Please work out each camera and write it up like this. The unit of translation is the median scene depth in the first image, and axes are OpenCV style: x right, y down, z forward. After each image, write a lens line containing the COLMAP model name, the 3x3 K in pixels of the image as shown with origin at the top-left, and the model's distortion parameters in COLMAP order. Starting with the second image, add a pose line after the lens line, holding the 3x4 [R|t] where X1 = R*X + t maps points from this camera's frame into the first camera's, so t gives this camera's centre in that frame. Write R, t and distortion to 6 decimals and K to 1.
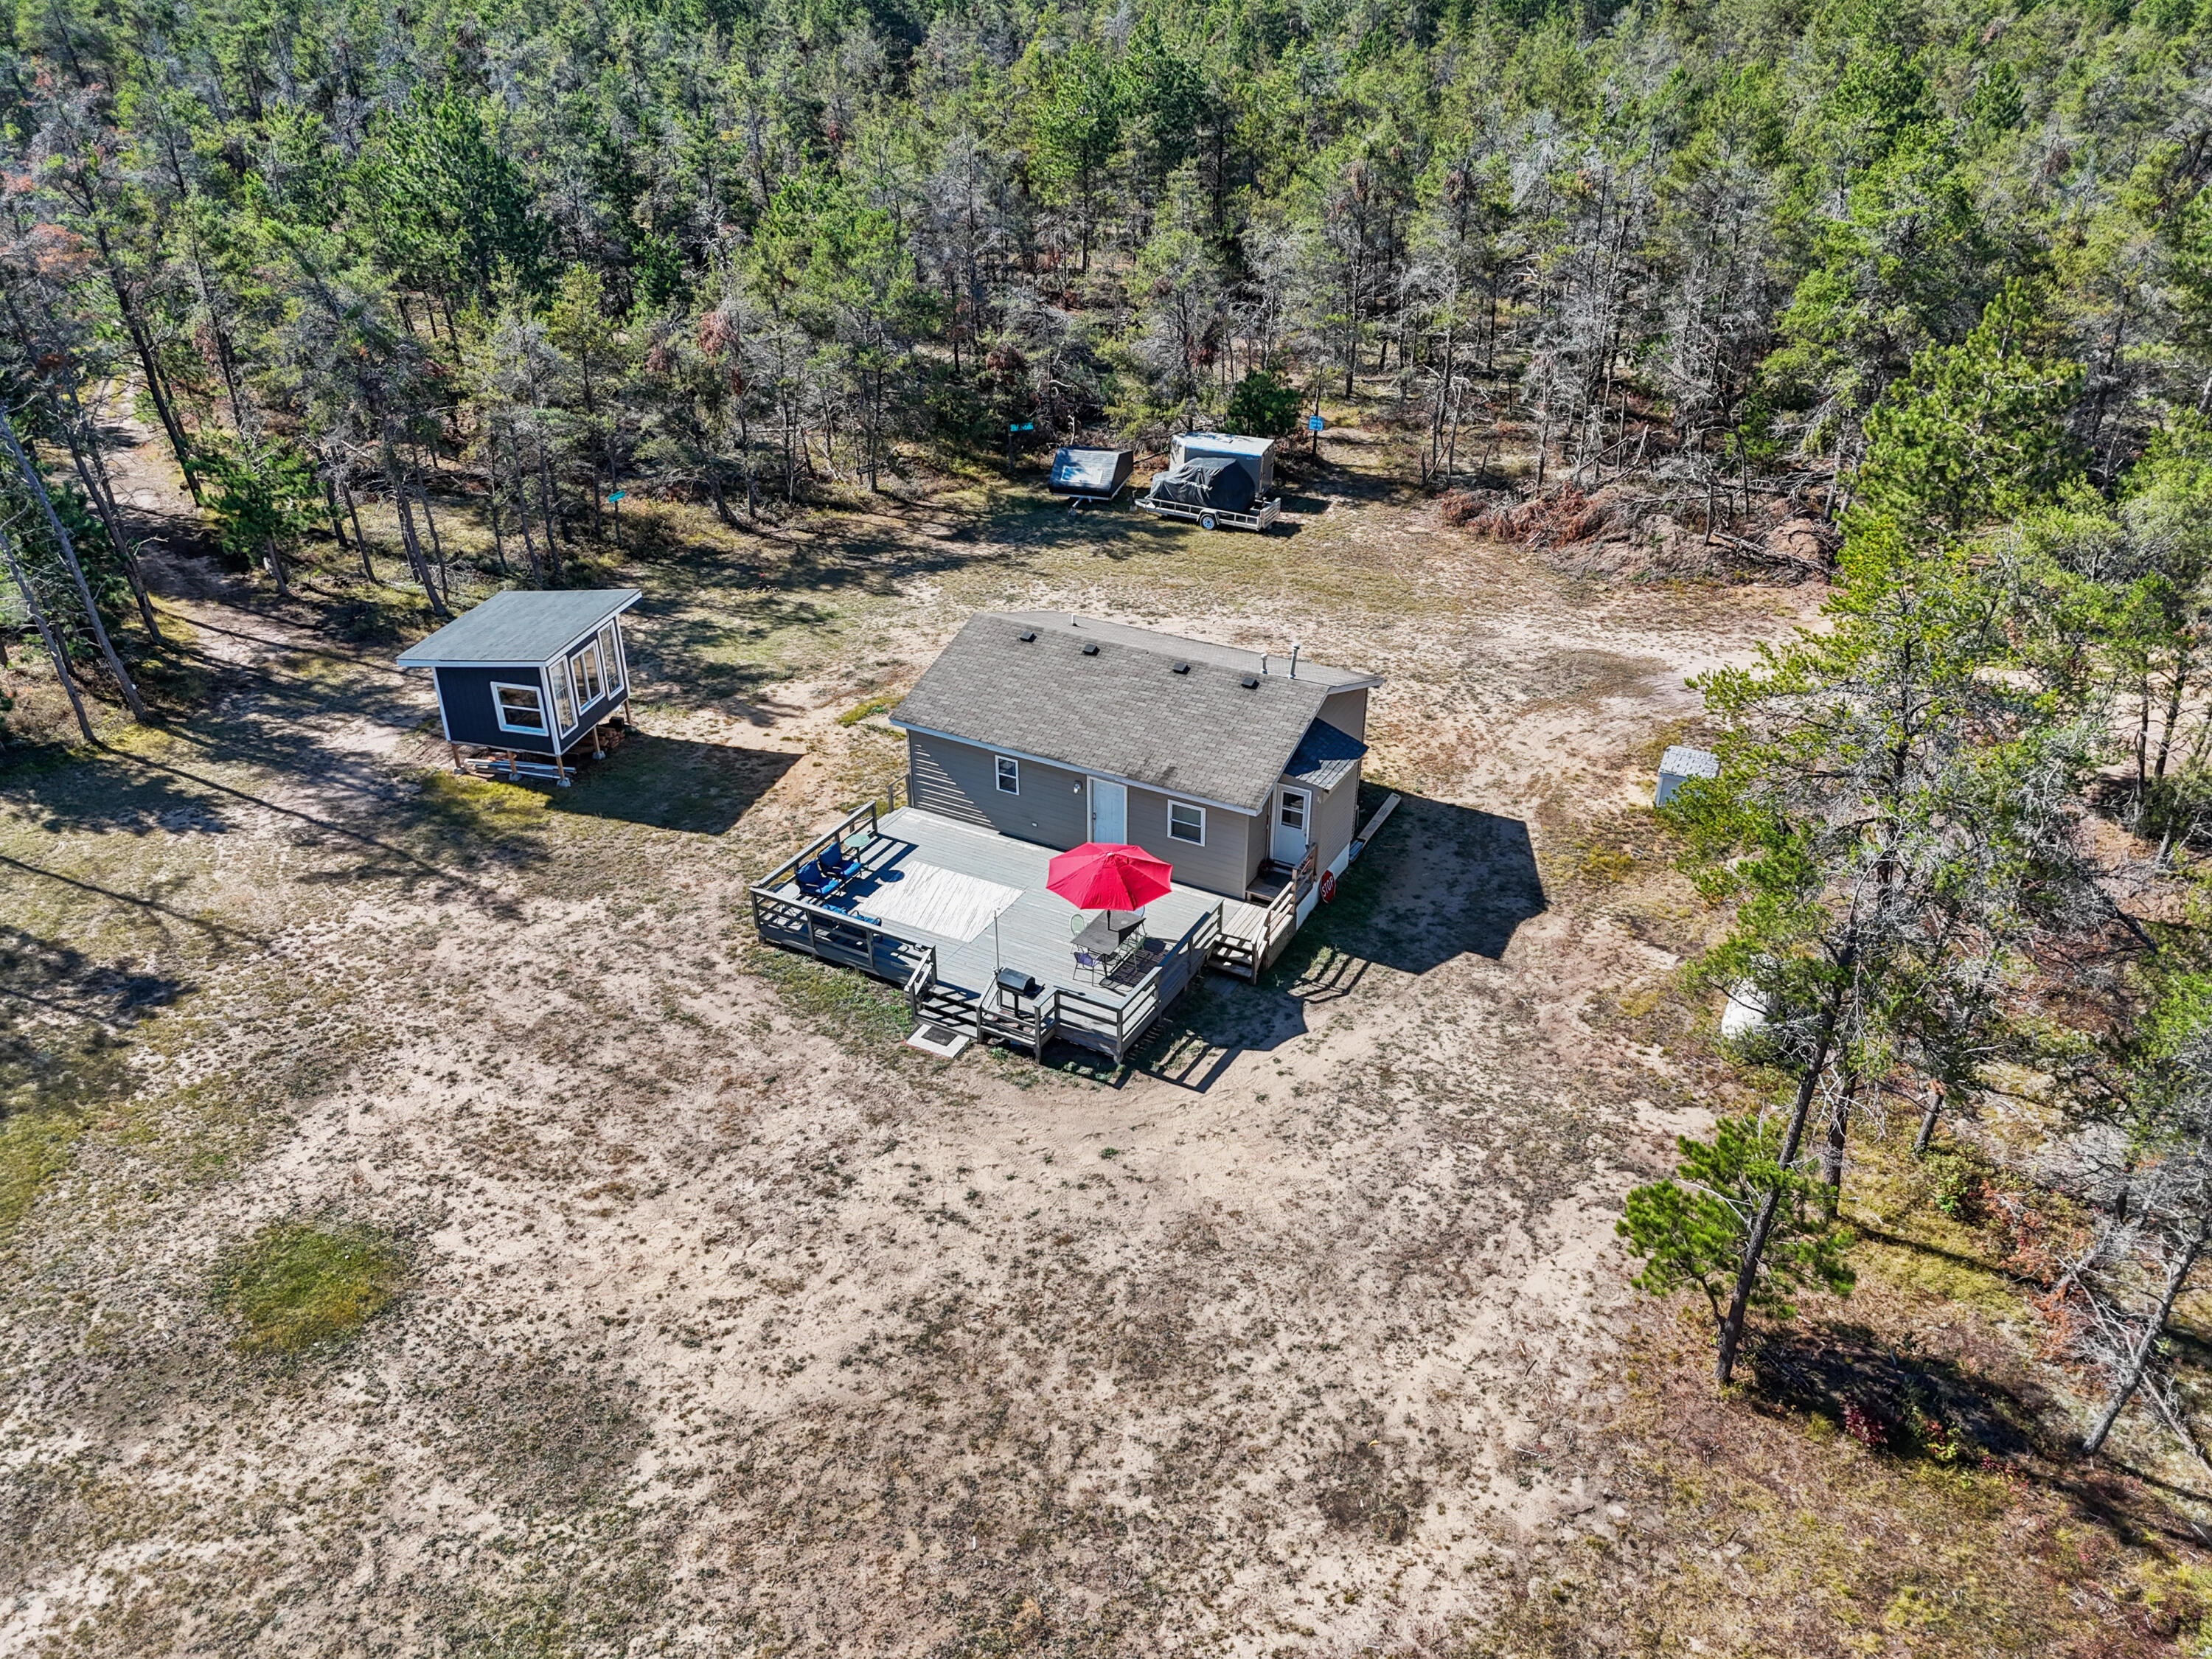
lens RADIAL K [[1641.9, 0, 1113.4], [0, 1641.9, 828.3], [0, 0, 1]] dist [0.036733, -0.025578]
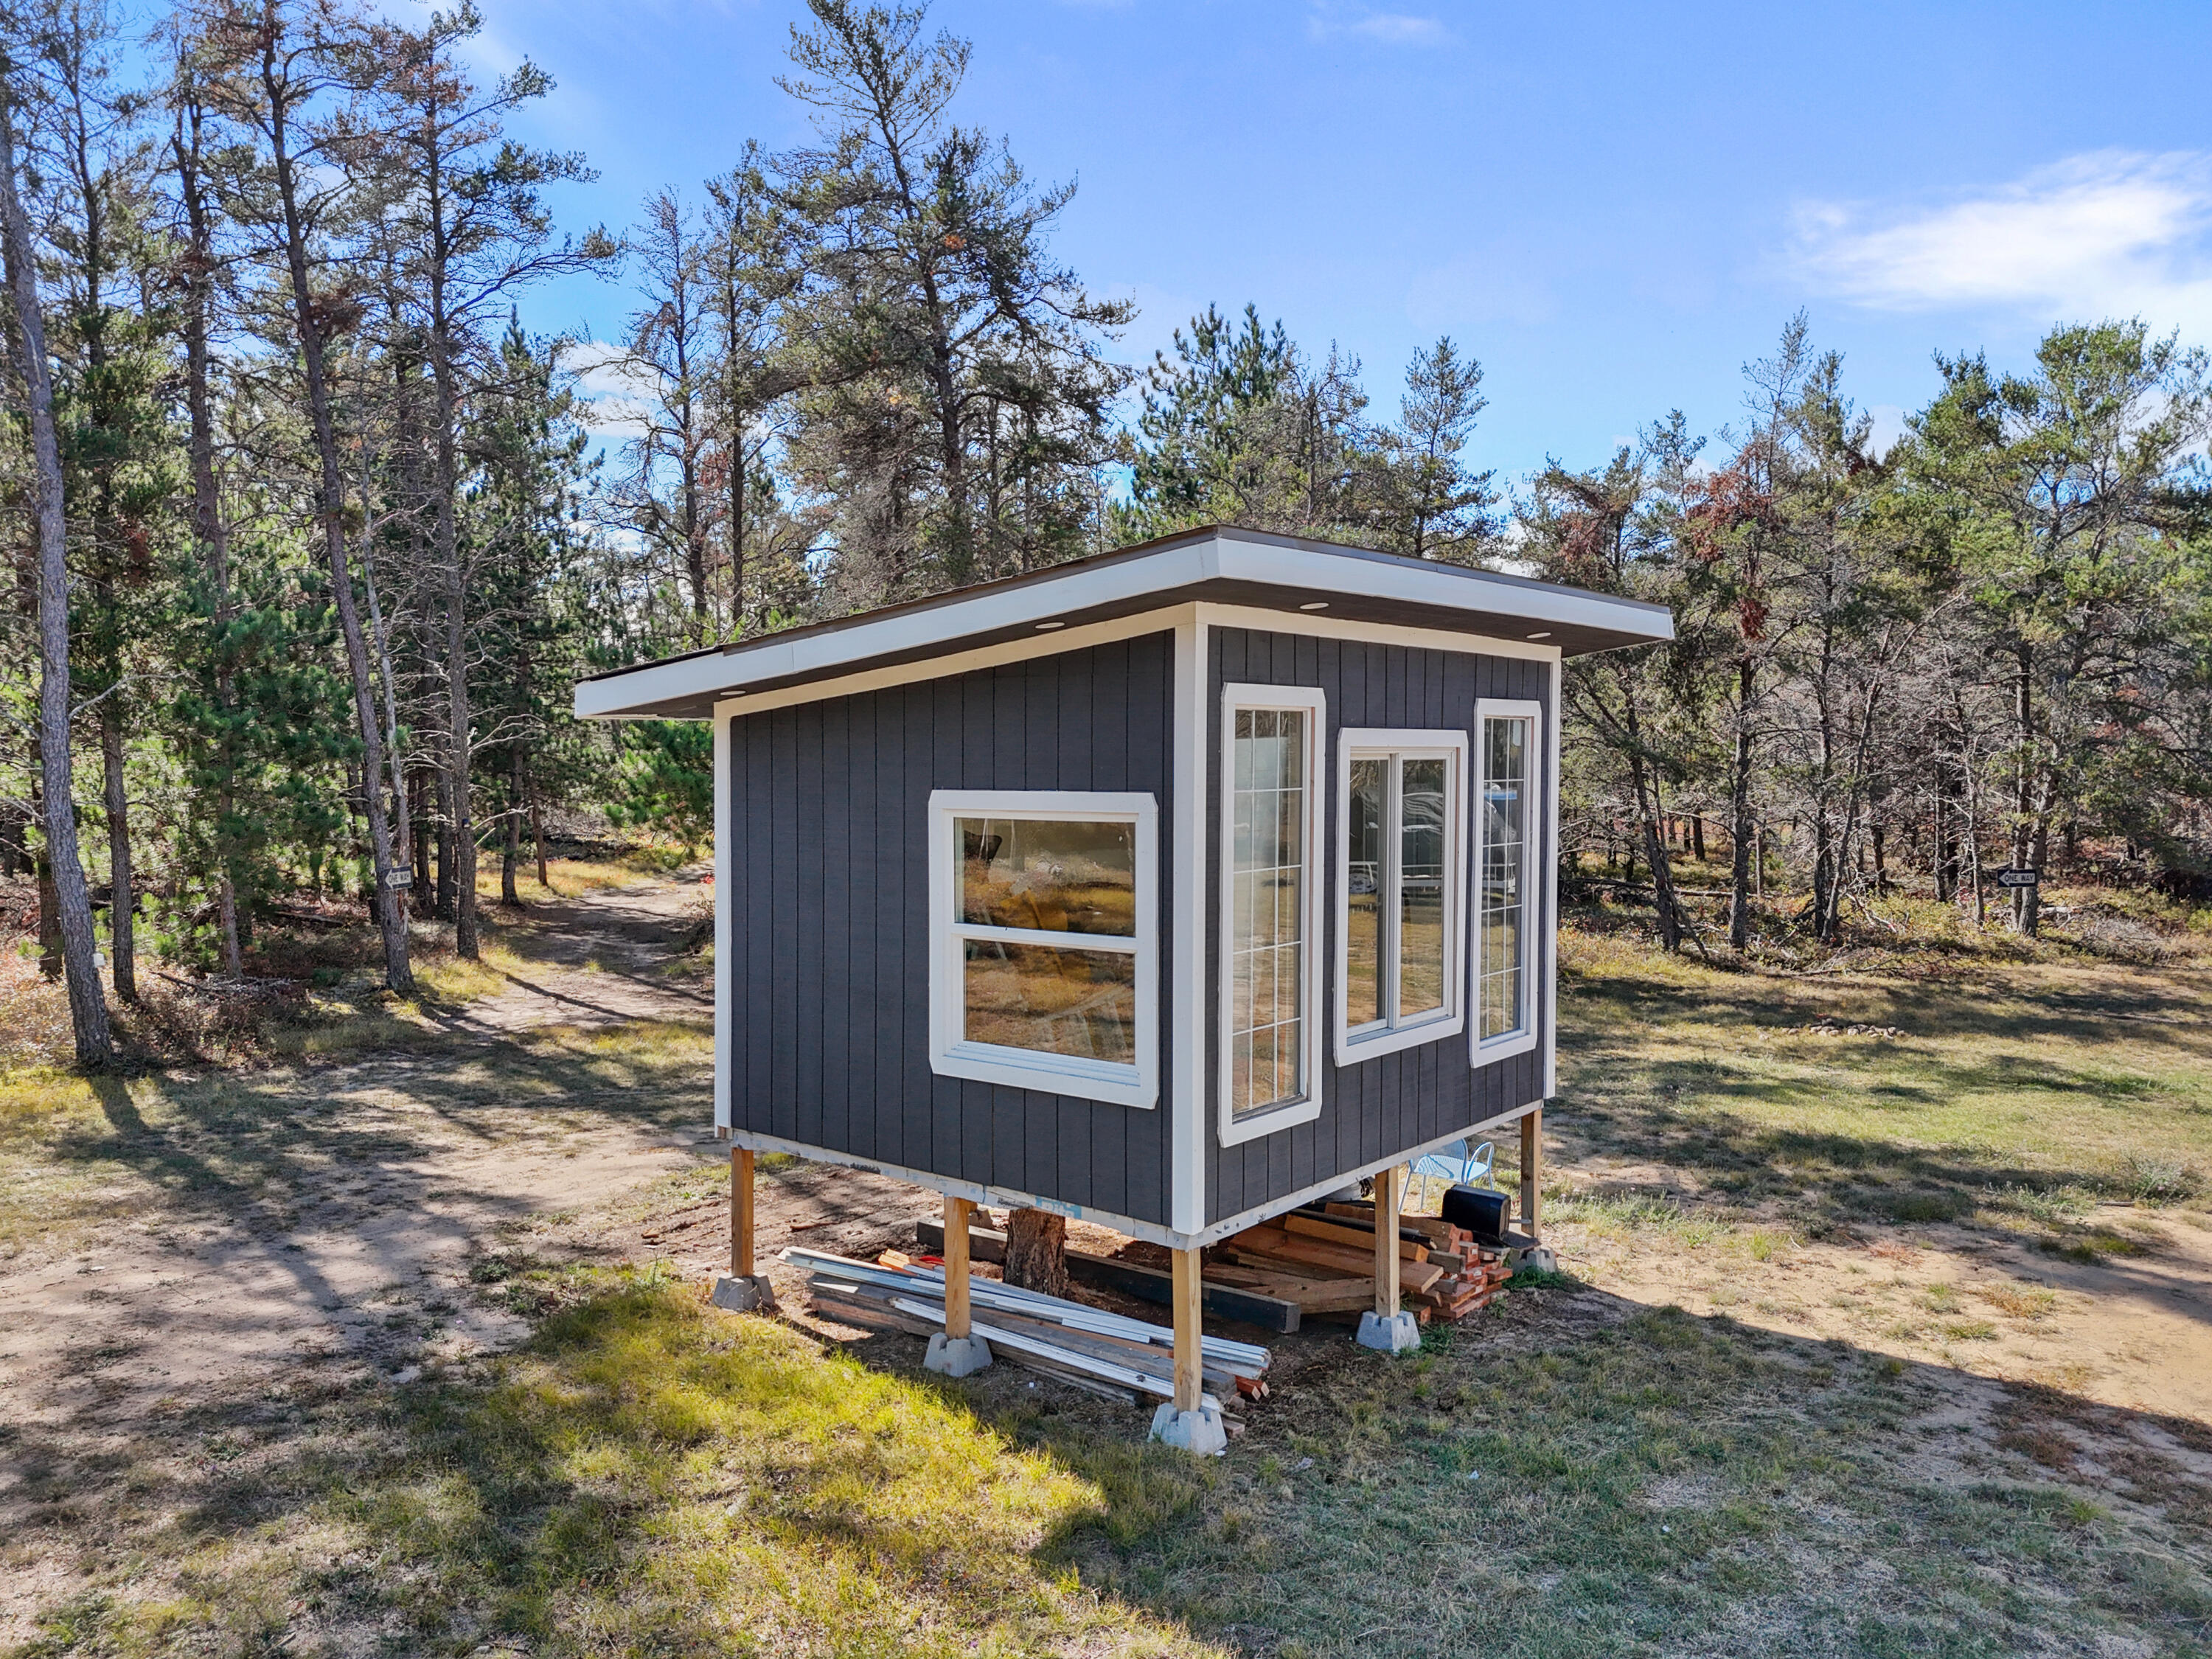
lens RADIAL K [[1641.9, 0, 1116.5], [0, 1641.9, 822.7], [0, 0, 1]] dist [0.036733, -0.025578]
pose [[0.908969, 0.020223, -0.416372, -0.358688], [-0.208307, 0.887212, -0.411658, -0.014668], [0.361086, 0.460918, 0.810661, 1.100782]]
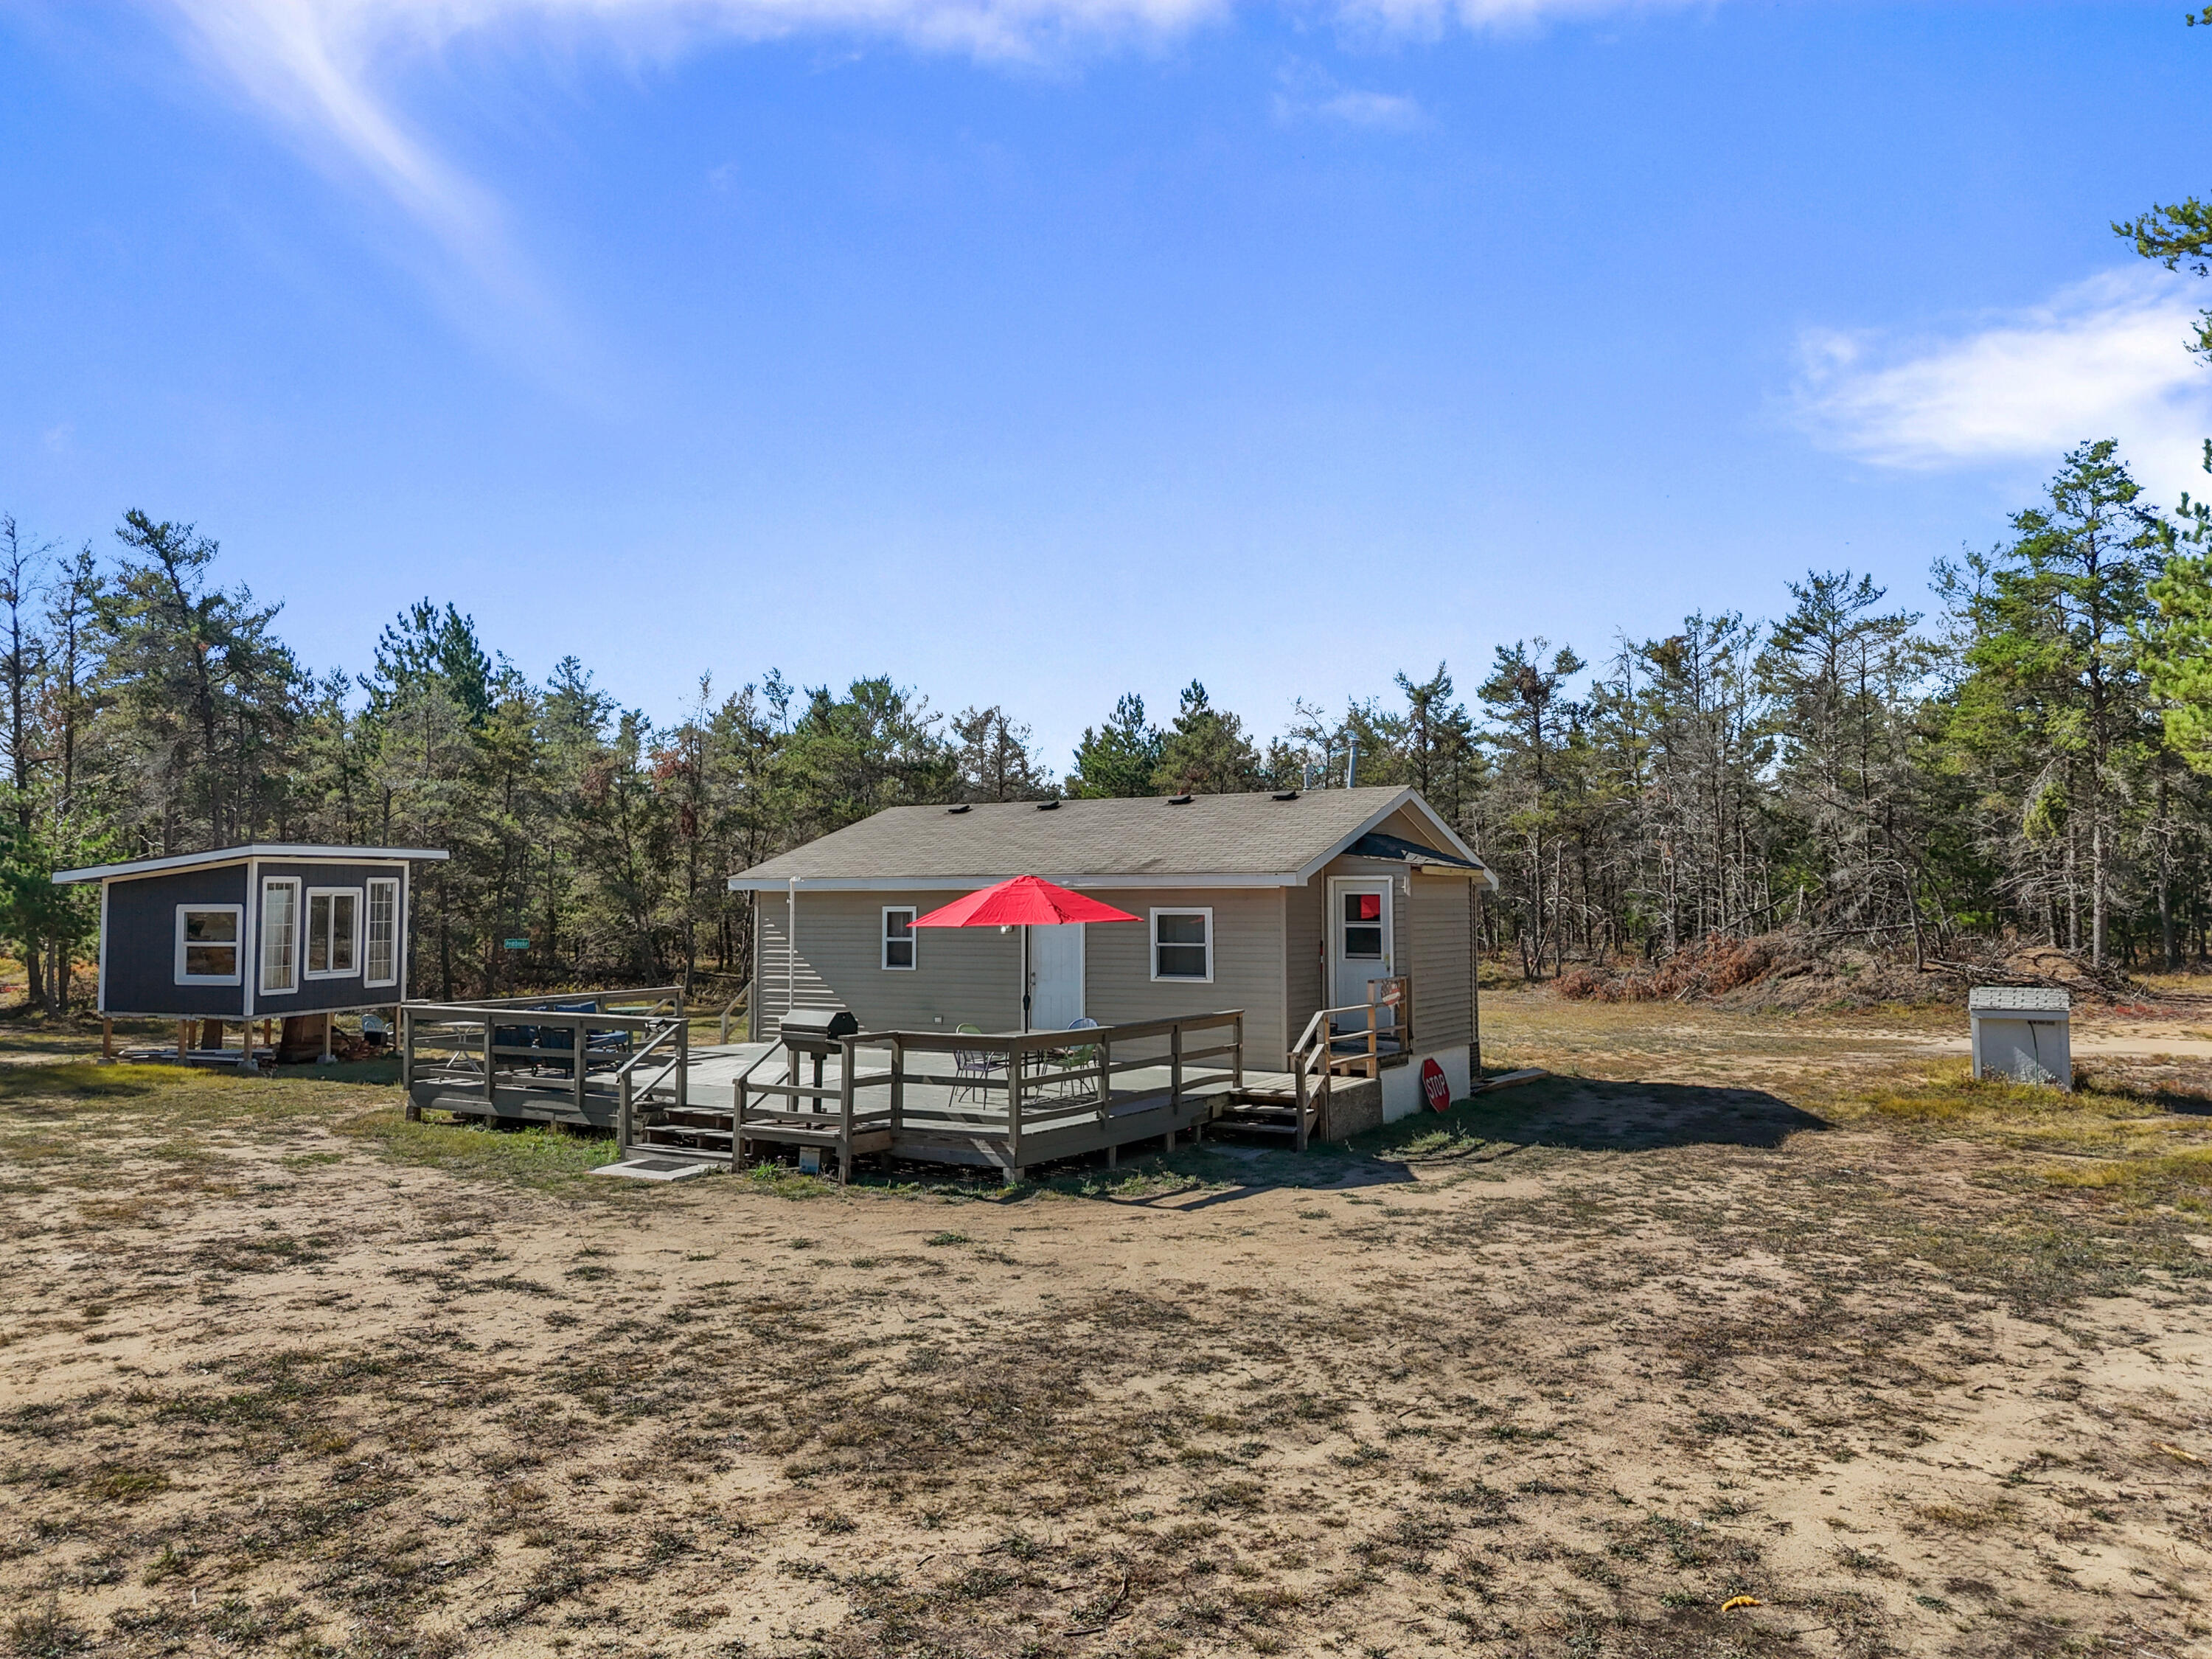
lens RADIAL K [[1641.9, 0, 1122.4], [0, 1641.9, 832.0], [0, 0, 1]] dist [0.036733, -0.025578]
pose [[0.998854, -0.004697, -0.047639, 0.057772], [-0.021171, 0.849212, -0.527627, 0.306747], [0.042934, 0.528030, 0.848139, 0.541519]]
